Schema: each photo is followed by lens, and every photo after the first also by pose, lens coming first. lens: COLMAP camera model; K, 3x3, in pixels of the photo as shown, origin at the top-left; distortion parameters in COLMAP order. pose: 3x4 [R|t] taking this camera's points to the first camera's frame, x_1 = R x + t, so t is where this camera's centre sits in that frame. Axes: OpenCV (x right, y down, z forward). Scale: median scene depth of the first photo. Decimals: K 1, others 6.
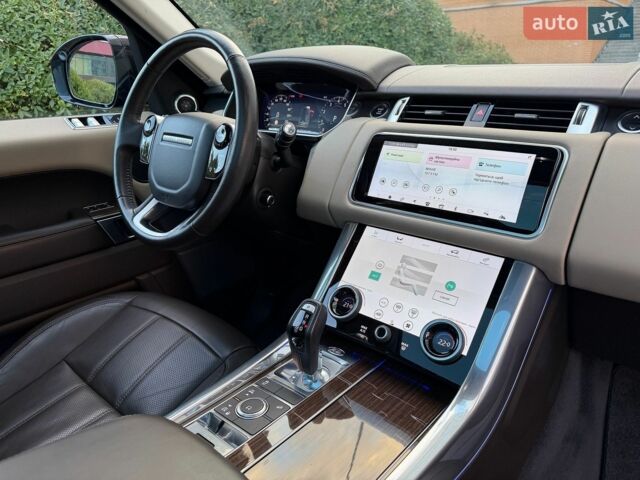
lens RADIAL K [[457.3, 0, 320.0], [0, 457.3, 240.0], [0, 0, 1]] dist [0.092644, -0.186370]
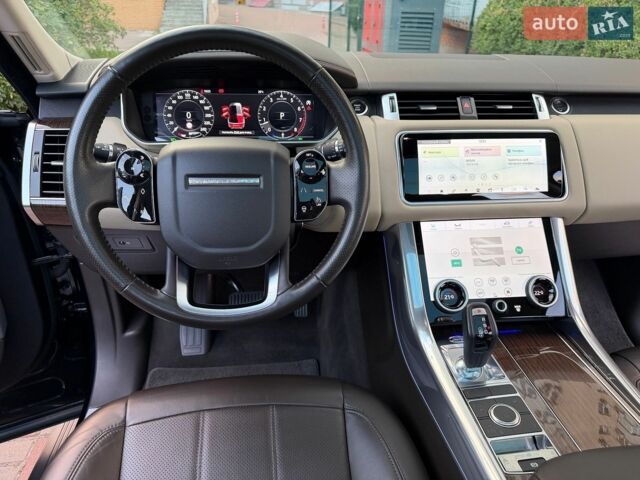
lens RADIAL K [[456.2, 0, 320.0], [0, 456.2, 240.0], [0, 0, 1]] dist [0.053075, -0.083112]
pose [[0.662523, -0.307380, 0.683067, -0.842470], [0.224081, 0.951493, 0.210831, -0.284578], [-0.714738, 0.013382, 0.699264, 0.447302]]
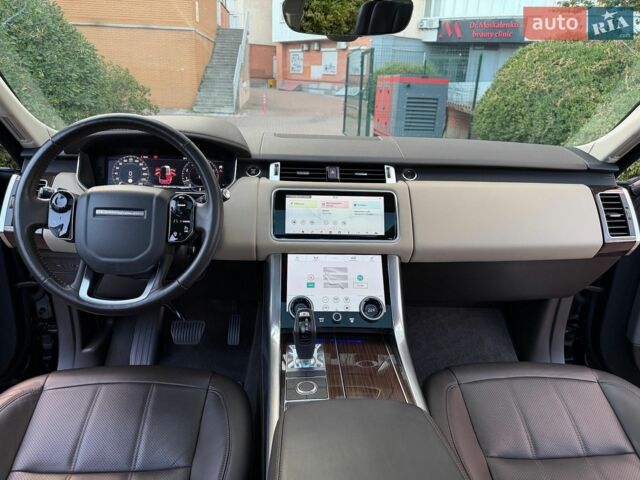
lens RADIAL K [[450.4, 0, 320.0], [0, 450.4, 240.0], [0, 0, 1]] dist [0.055945, -0.068395]
pose [[0.705264, -0.179601, 0.685818, -0.831463], [0.195805, 0.979097, 0.055048, -0.139814], [-0.681369, 0.095464, 0.725688, -0.103111]]
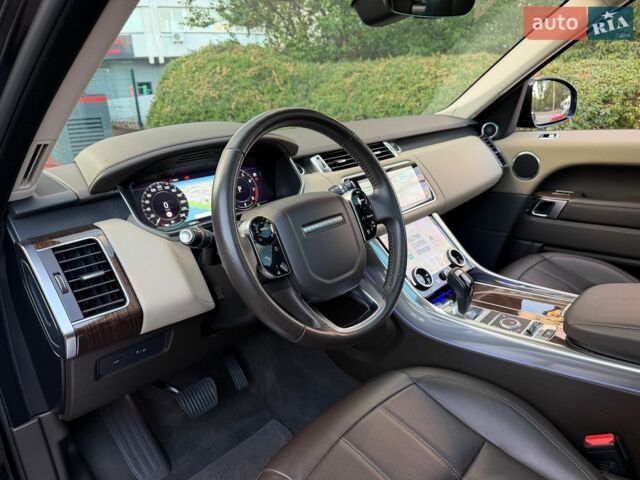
lens RADIAL K [[457.3, 0, 320.0], [0, 457.3, 240.0], [0, 0, 1]] dist [0.092644, -0.186370]
pose [[0.019747, -0.273383, 0.961703, -1.356303], [0.405972, 0.881216, 0.242167, -0.469993], [-0.913672, 0.385643, 0.128387, 1.036531]]
